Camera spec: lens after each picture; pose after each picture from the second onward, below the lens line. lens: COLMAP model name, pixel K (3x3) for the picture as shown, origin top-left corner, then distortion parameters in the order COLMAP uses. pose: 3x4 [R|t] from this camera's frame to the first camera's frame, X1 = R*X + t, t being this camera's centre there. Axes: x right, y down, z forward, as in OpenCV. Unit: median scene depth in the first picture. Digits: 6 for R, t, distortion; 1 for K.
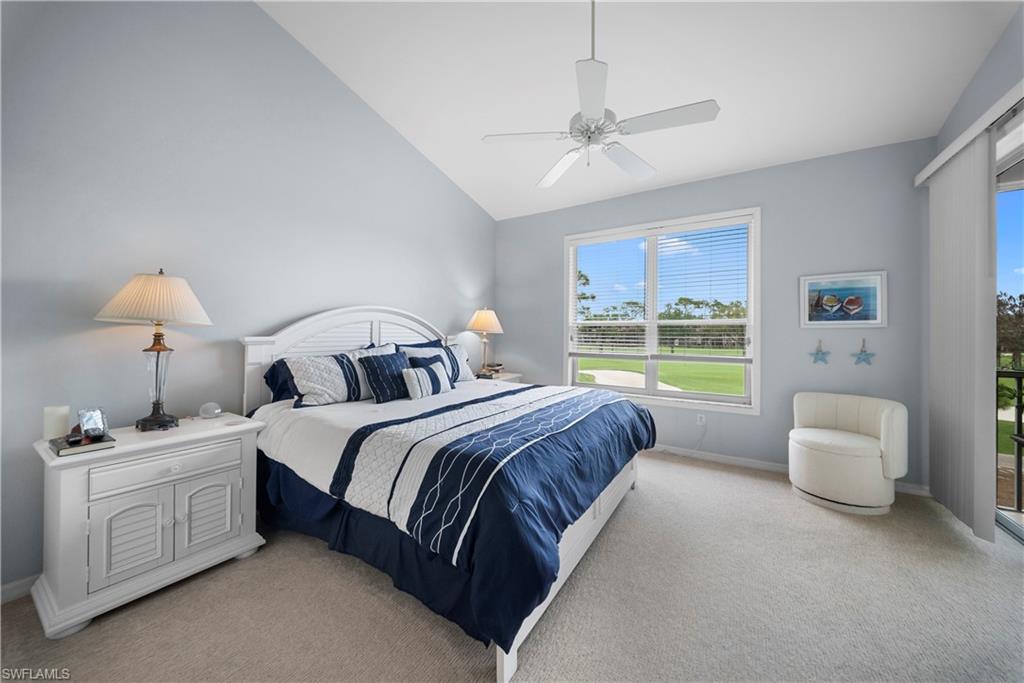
lens RADIAL K [[362.3, 0, 509.9], [0, 362.3, 335.7], [0, 0, 1]] dist [0.006656, -0.003683]
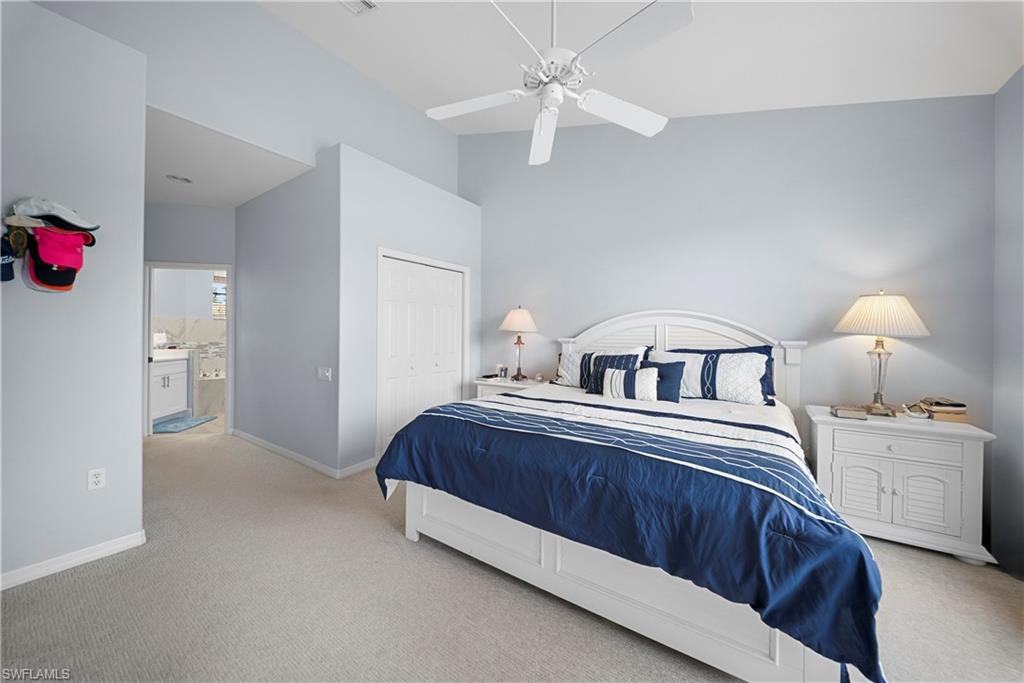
lens RADIAL K [[362.3, 0, 511.2], [0, 362.3, 335.8], [0, 0, 1]] dist [0.006656, -0.003683]
pose [[-0.047403, 0.001287, -0.998875, 0.927076], [-0.009422, 0.999954, 0.001736, -0.008694], [0.998831, 0.009494, -0.047389, 0.847674]]
